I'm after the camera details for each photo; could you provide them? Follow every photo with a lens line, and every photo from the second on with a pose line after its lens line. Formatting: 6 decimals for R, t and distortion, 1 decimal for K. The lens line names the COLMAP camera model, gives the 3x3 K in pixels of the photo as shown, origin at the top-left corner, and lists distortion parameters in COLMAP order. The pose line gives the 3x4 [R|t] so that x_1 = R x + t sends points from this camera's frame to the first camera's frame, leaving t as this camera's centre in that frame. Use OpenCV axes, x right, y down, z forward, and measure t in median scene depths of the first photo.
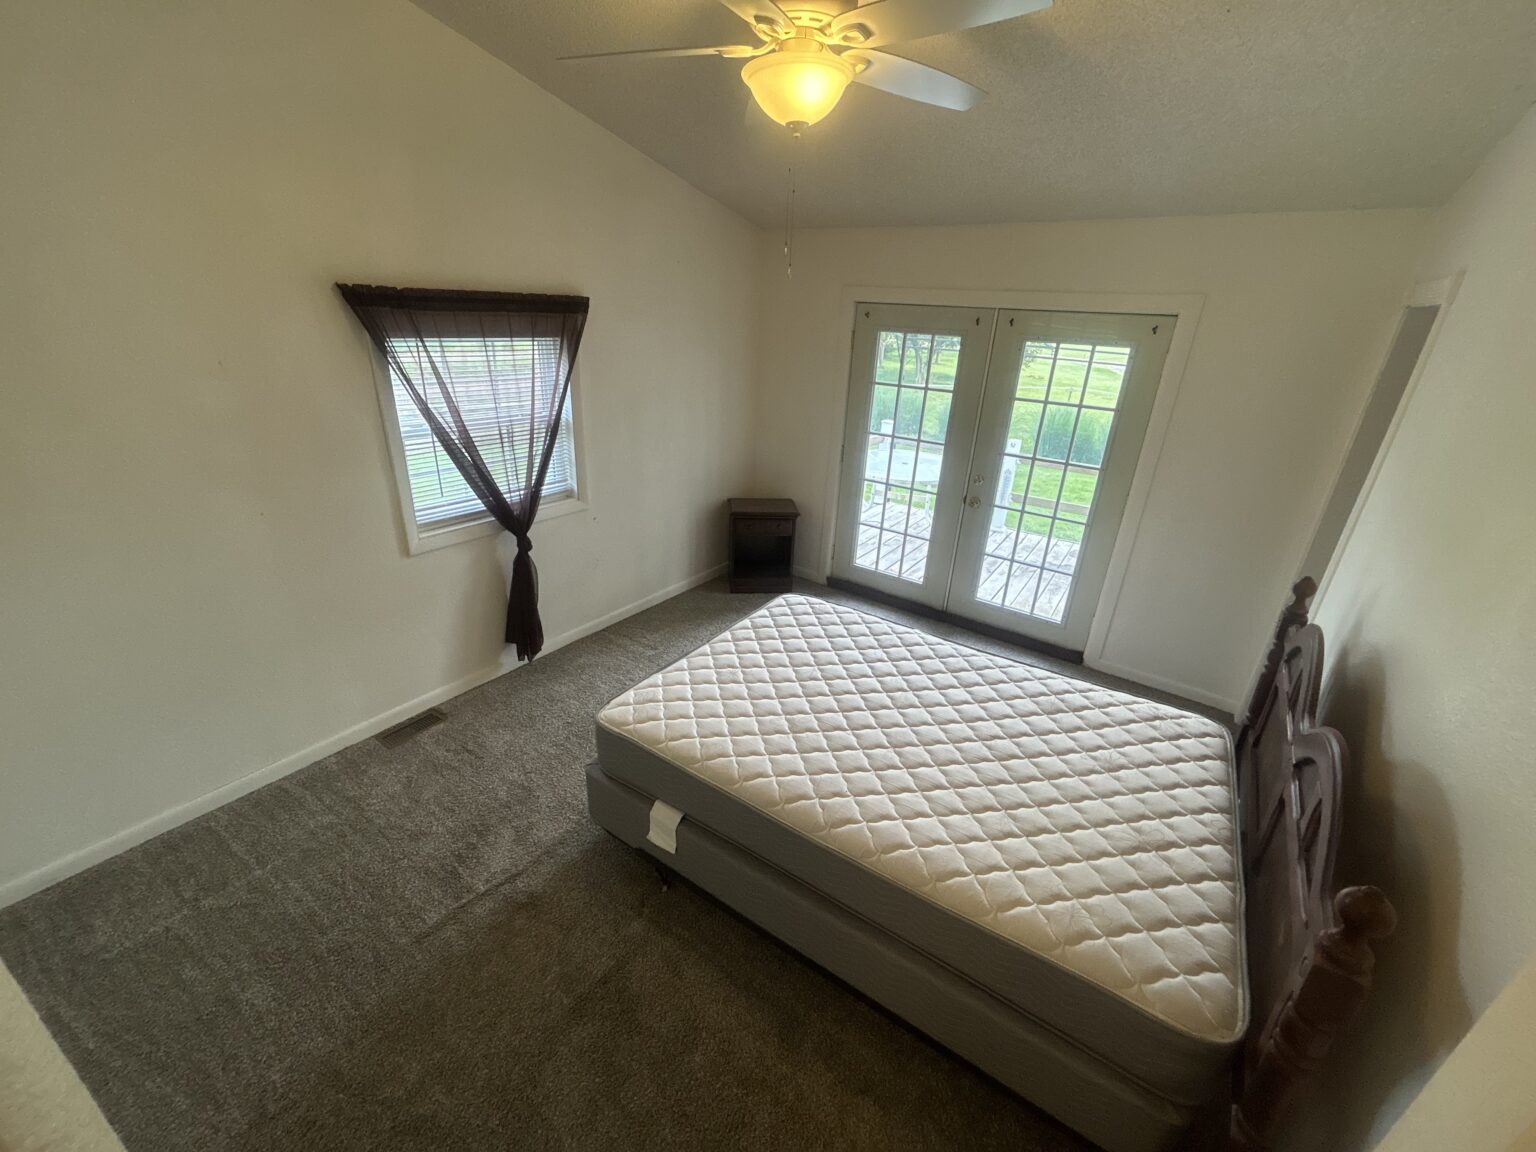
lens RADIAL K [[617.7, 0, 769.5], [0, 617.7, 576.3], [0, 0, 1]] dist [0.000070, -0.000550]
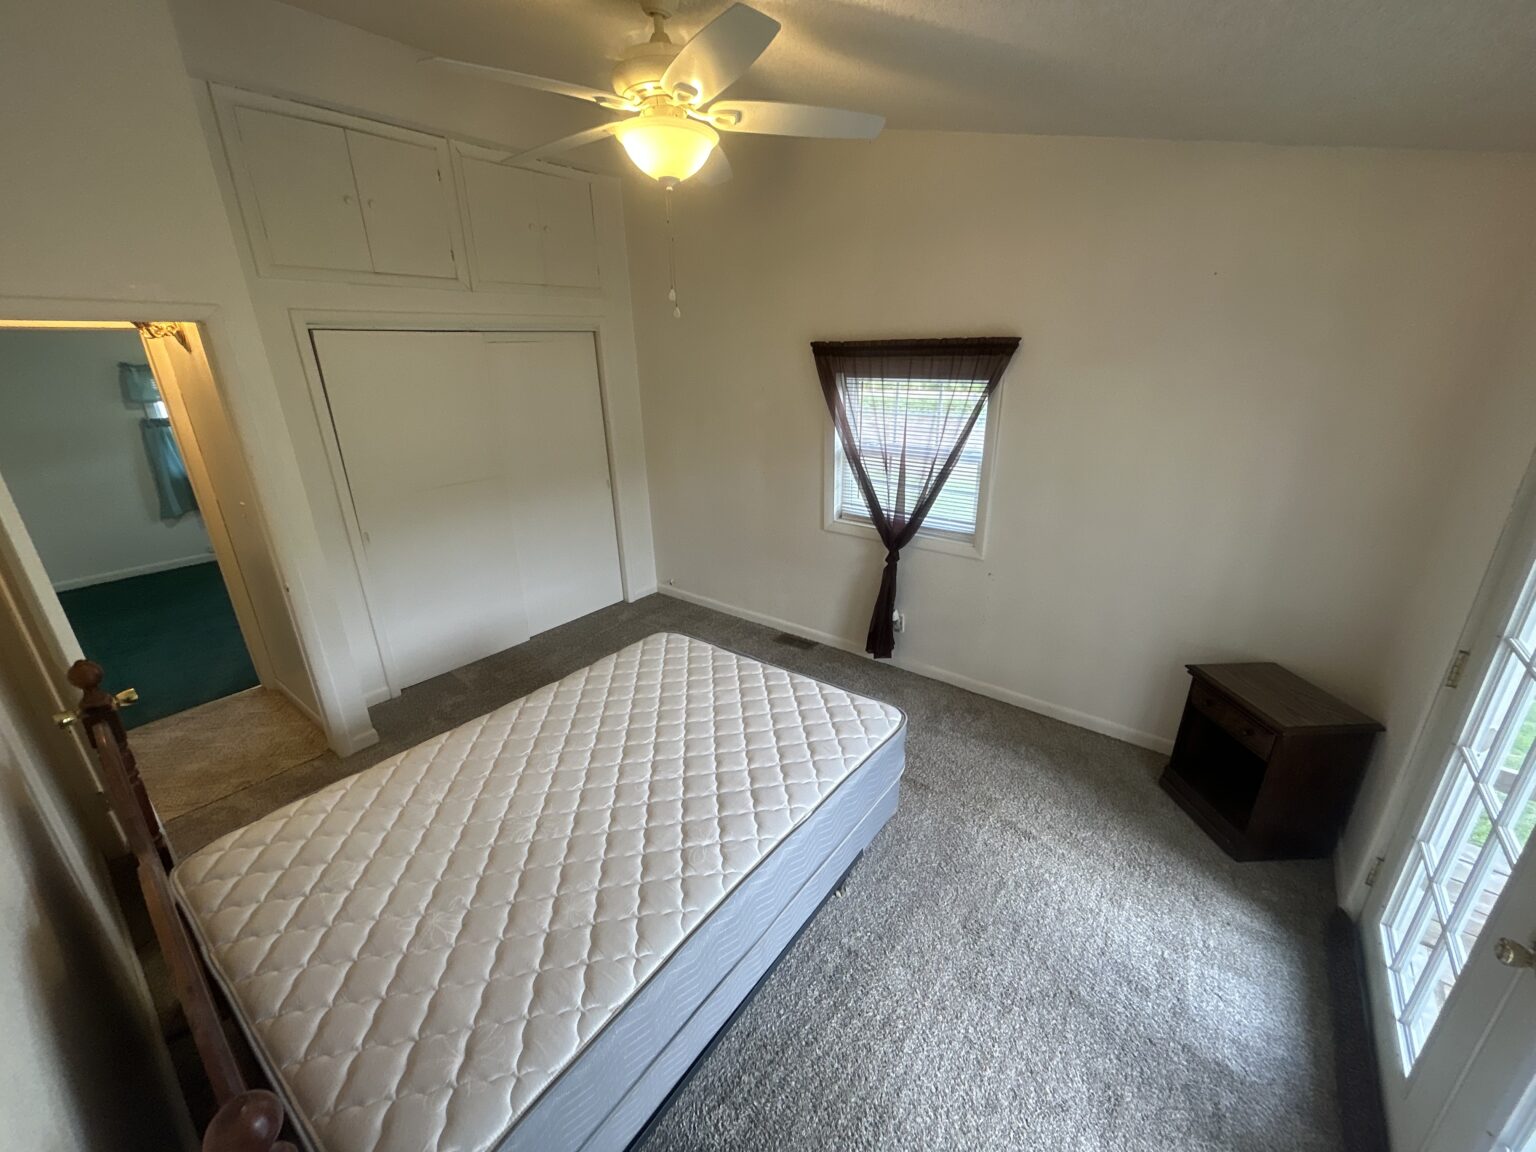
lens RADIAL K [[617.7, 0, 769.5], [0, 617.7, 576.3], [0, 0, 1]] dist [0.000070, -0.000550]
pose [[-0.050512, 0.301879, -0.952007, 0.728961], [-0.379508, 0.875920, 0.297889, -0.288968], [0.923808, 0.376341, 0.070321, 0.767183]]
